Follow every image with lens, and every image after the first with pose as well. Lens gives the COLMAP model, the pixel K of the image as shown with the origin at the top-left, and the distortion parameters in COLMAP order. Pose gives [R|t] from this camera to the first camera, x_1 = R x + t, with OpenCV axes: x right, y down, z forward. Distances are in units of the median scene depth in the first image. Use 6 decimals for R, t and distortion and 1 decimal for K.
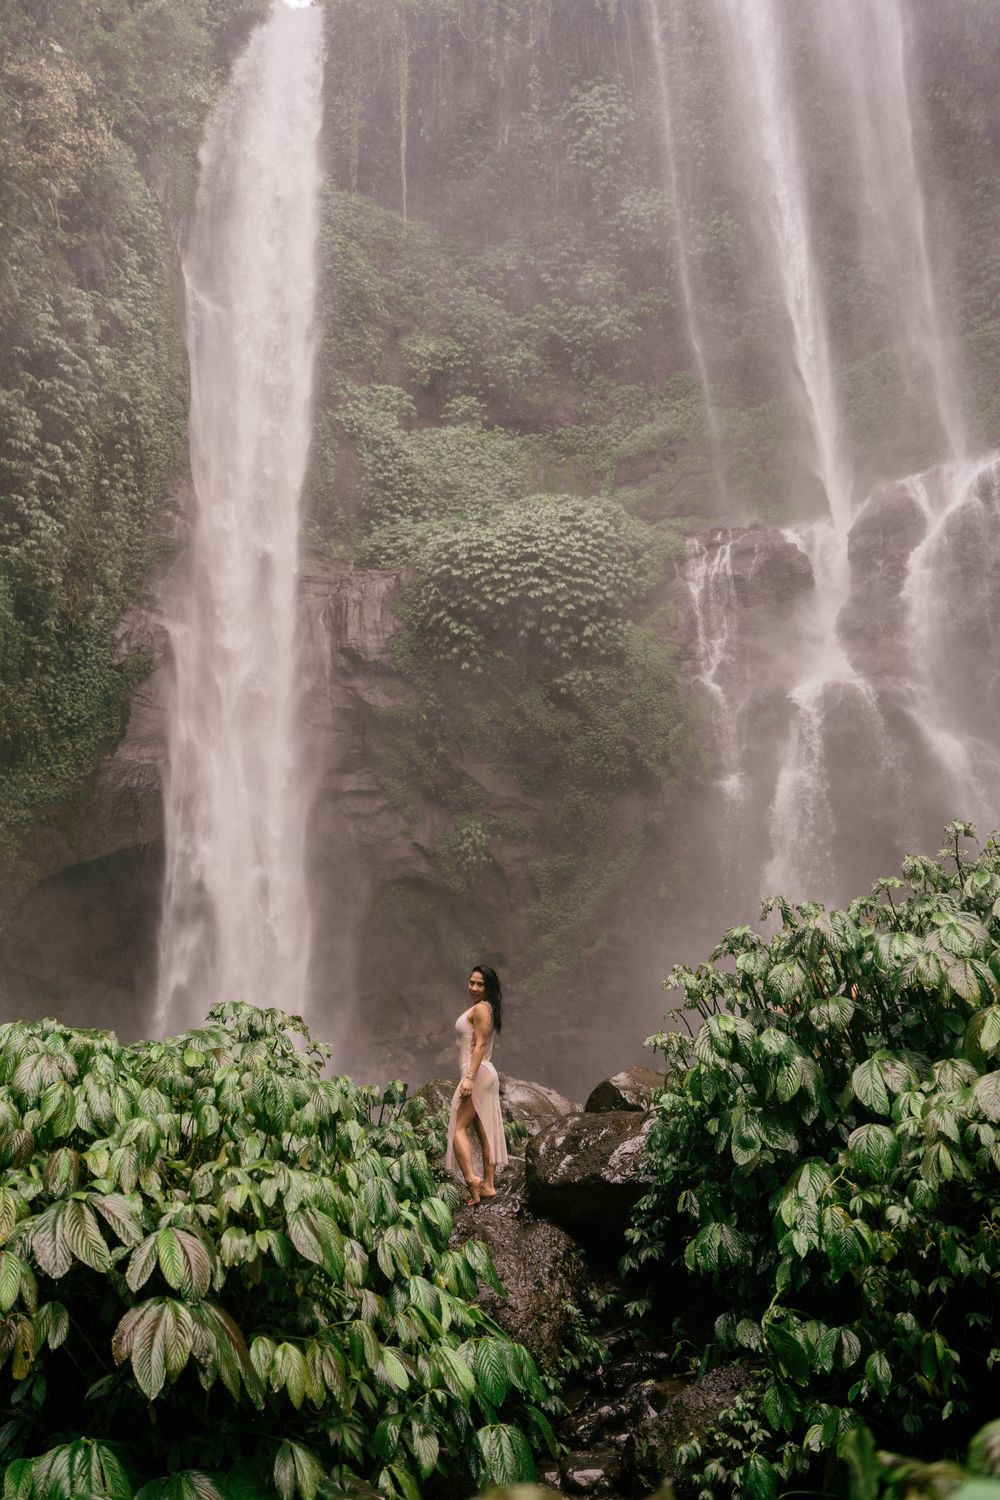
lens RADIAL K [[1221.3, 0, 500.3], [0, 1221.3, 743.9], [0, 0, 1]] dist [0.001007, -0.004780]
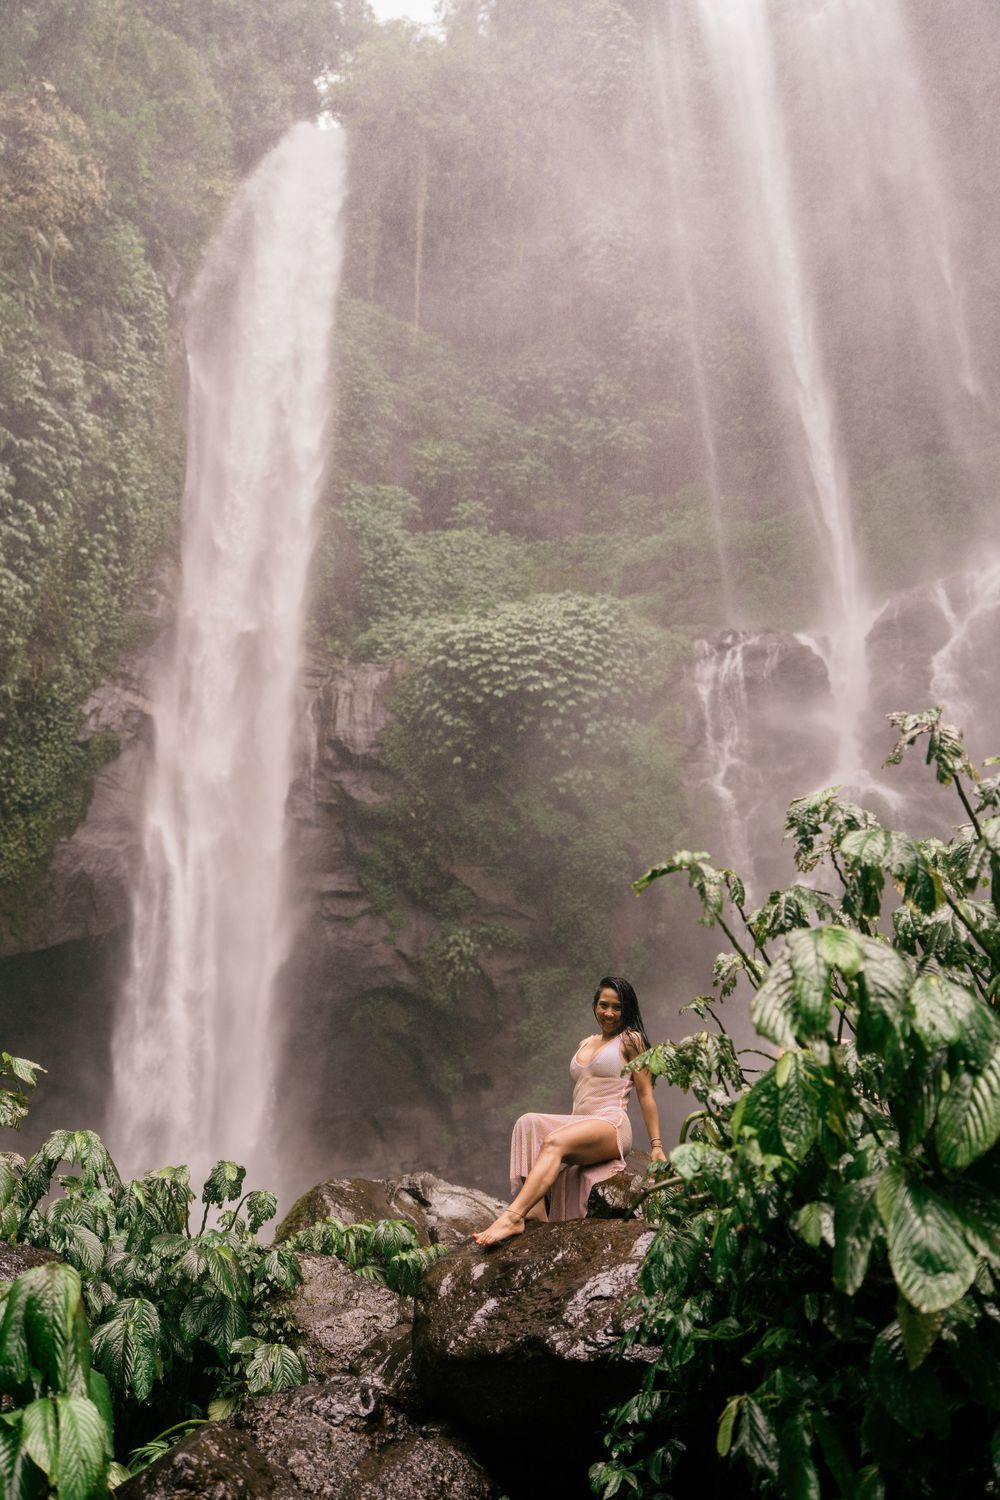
lens RADIAL K [[1207.9, 0, 497.7], [0, 1207.9, 747.3], [0, 0, 1]] dist [0.000212, 0.000706]
pose [[0.999489, 0.030854, -0.008394, 0.009194], [-0.031585, 0.993550, -0.108906, 0.025944], [0.004979, 0.109115, 0.994017, 0.075288]]
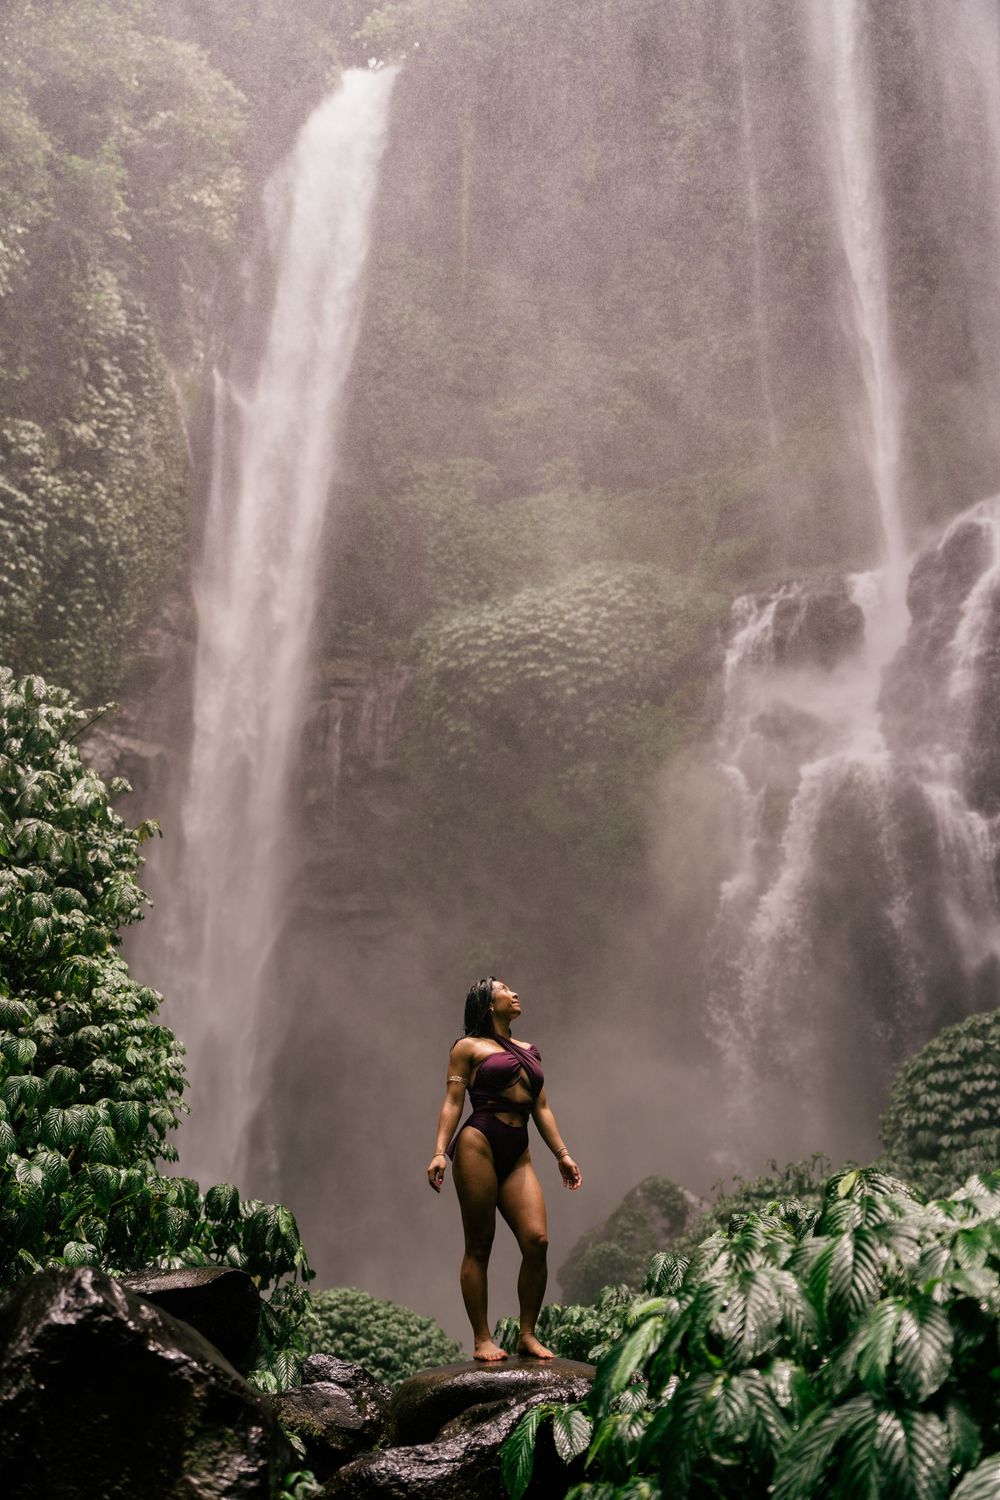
lens RADIAL K [[1435.5, 0, 495.9], [0, 1435.5, 750.1], [0, 0, 1]] dist [0.003039, 0.000653]
pose [[0.956602, -0.072333, -0.282278, 0.294755], [0.053510, 0.995833, -0.073840, 0.003213], [0.286443, 0.055531, 0.956487, -0.003054]]
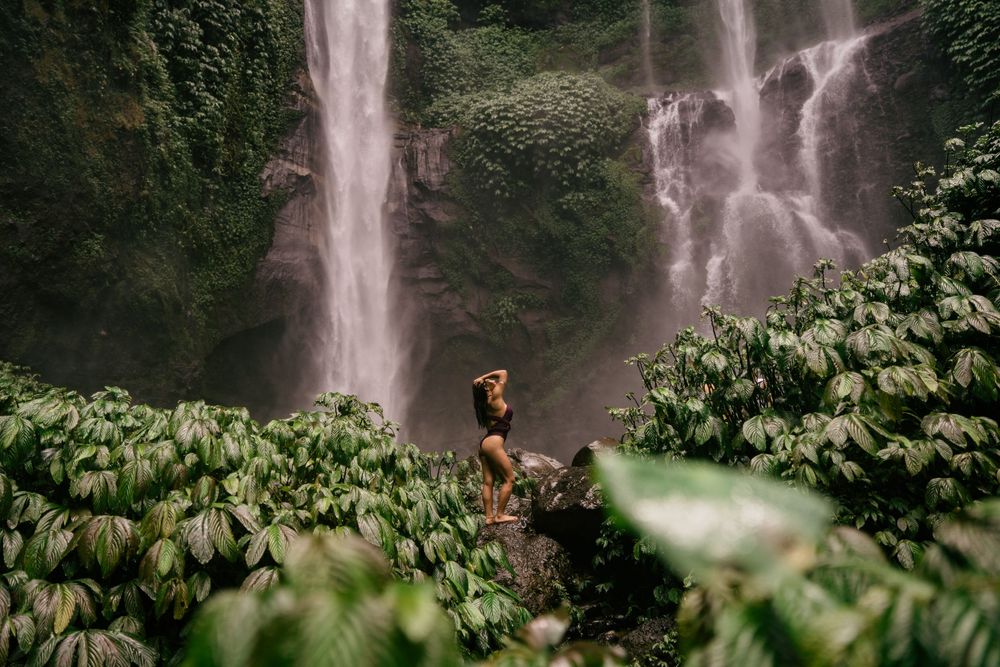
lens RADIAL K [[814.2, 0, 499.5], [0, 814.2, 329.4], [0, 0, 1]] dist [0.001007, -0.004780]
pose [[0.999119, -0.023725, -0.034622, 0.003575], [0.026990, 0.994909, 0.097098, 0.006146], [0.032142, -0.097947, 0.994672, 0.003635]]
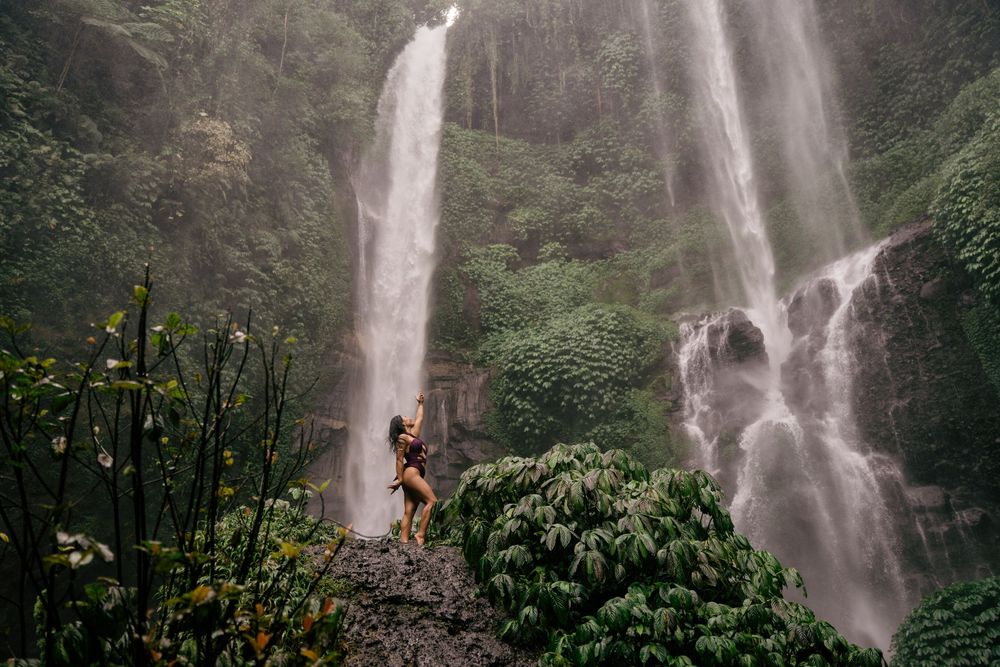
lens RADIAL K [[814.8, 0, 498.2], [0, 814.8, 334.7], [0, 0, 1]] dist [-0.003825, 0.004520]
pose [[0.966292, -0.119002, -0.228295, 0.180059], [0.085697, 0.984866, -0.150647, -0.030883], [0.242767, 0.126005, 0.961866, 0.015514]]
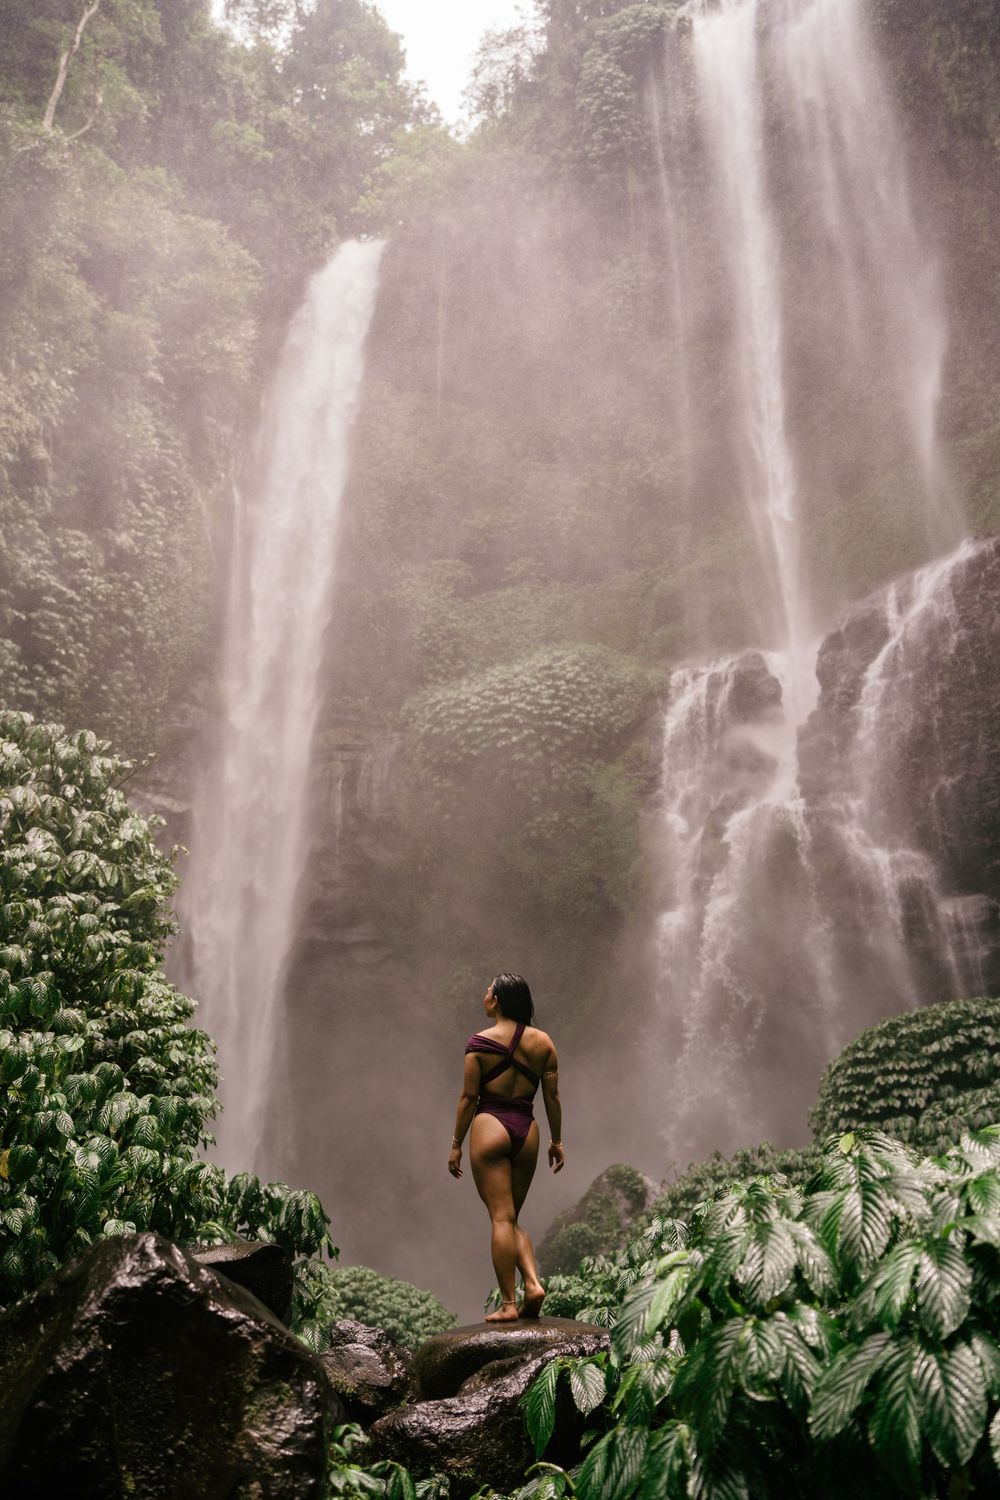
lens RADIAL K [[1207.9, 0, 497.7], [0, 1207.9, 747.3], [0, 0, 1]] dist [0.000212, 0.000706]
pose [[0.961385, -0.097860, -0.257221, 0.291190], [0.068679, 0.990383, -0.120102, 0.005242], [0.266500, 0.097798, 0.958860, 0.000498]]
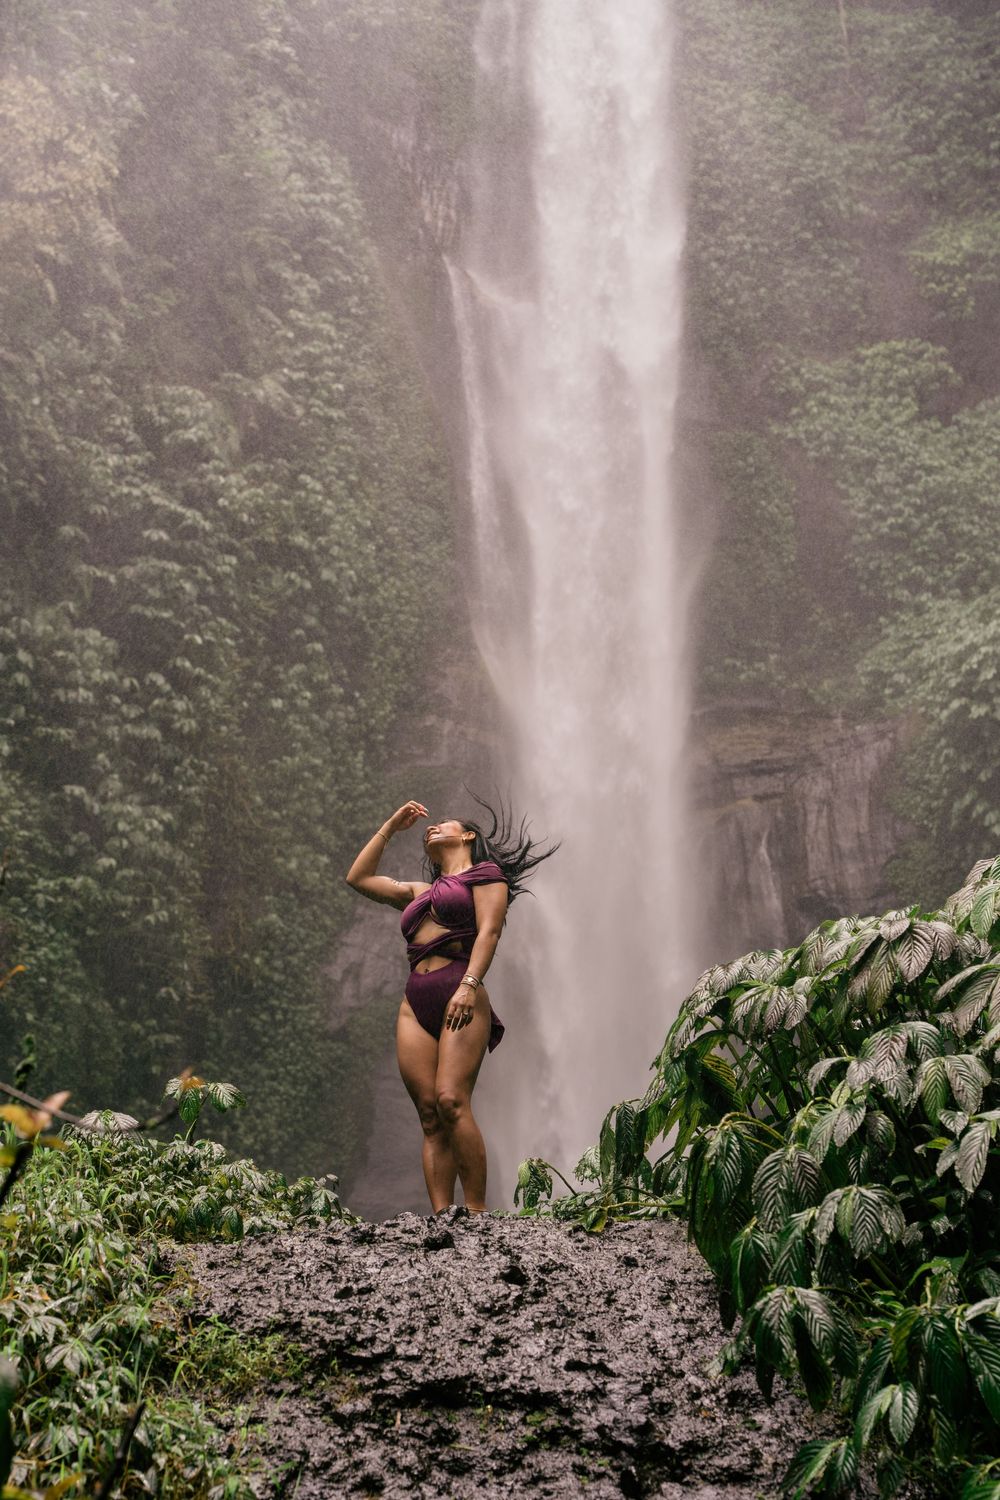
lens RADIAL K [[2437.5, 0, 500.1], [0, 2437.5, 744.9], [0, 0, 1]] dist [0.008752, -0.052861]
pose [[0.893571, -0.204629, -0.399572, 0.183834], [0.162891, 0.977202, -0.136170, -0.025187], [0.418327, 0.056591, 0.906532, 0.032653]]
